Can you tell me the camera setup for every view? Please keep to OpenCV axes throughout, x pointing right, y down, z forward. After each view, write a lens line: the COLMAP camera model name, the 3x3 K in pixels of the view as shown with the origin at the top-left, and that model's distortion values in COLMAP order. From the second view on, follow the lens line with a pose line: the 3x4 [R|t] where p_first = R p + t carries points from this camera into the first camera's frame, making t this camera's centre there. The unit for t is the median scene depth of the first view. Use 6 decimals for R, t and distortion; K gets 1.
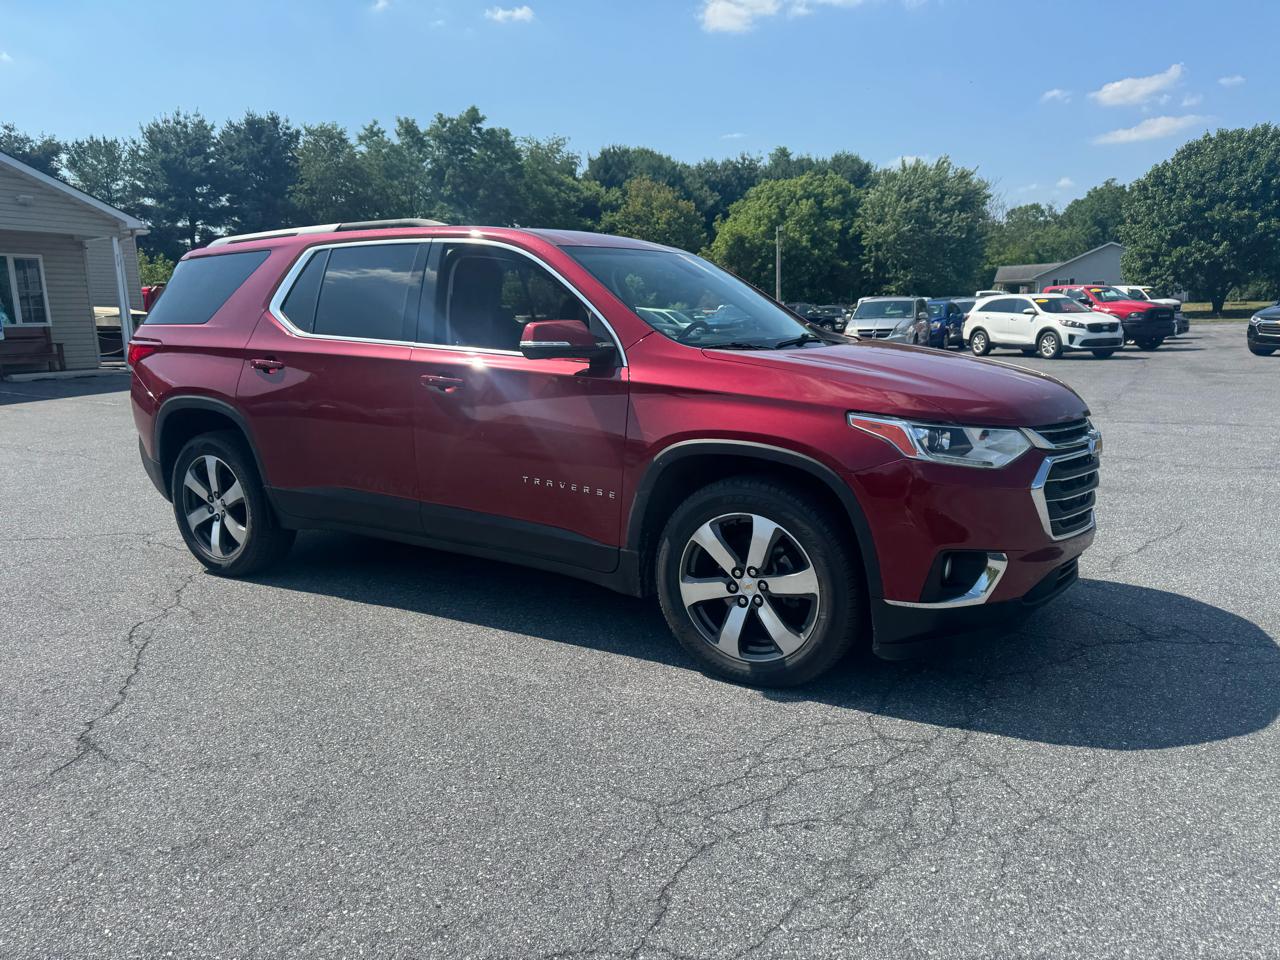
lens RADIAL K [[901.8, 0, 649.6], [0, 901.8, 486.7], [0, 0, 1]] dist [0.043279, -0.049651]
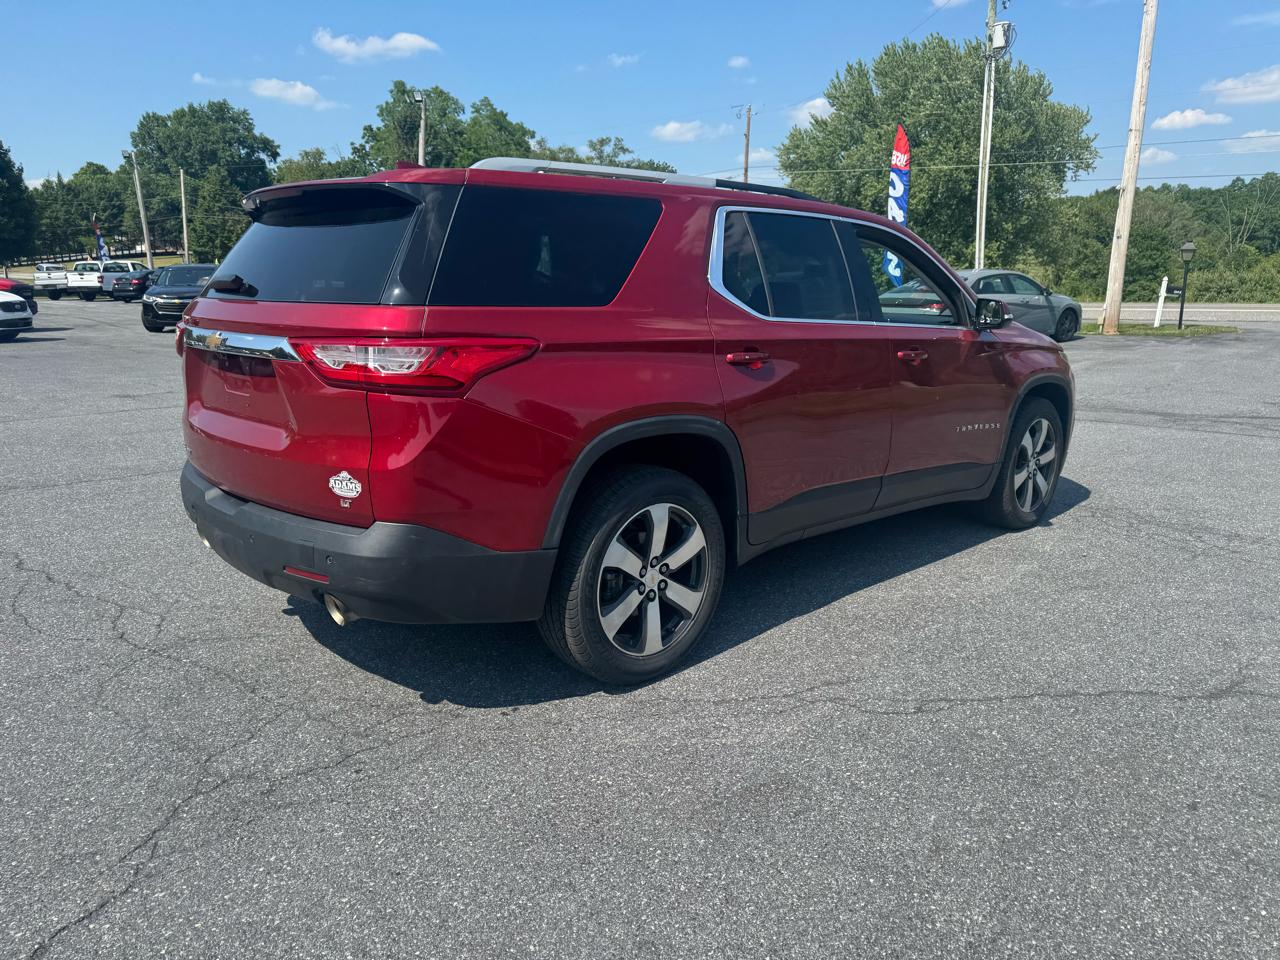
lens RADIAL K [[901.8, 0, 649.3], [0, 901.8, 484.9], [0, 0, 1]] dist [0.043279, -0.049651]
pose [[0.253563, -0.188833, 0.948709, -0.094149], [0.169380, 0.974276, 0.148651, -0.012448], [-0.952374, 0.123000, 0.279025, 0.069983]]
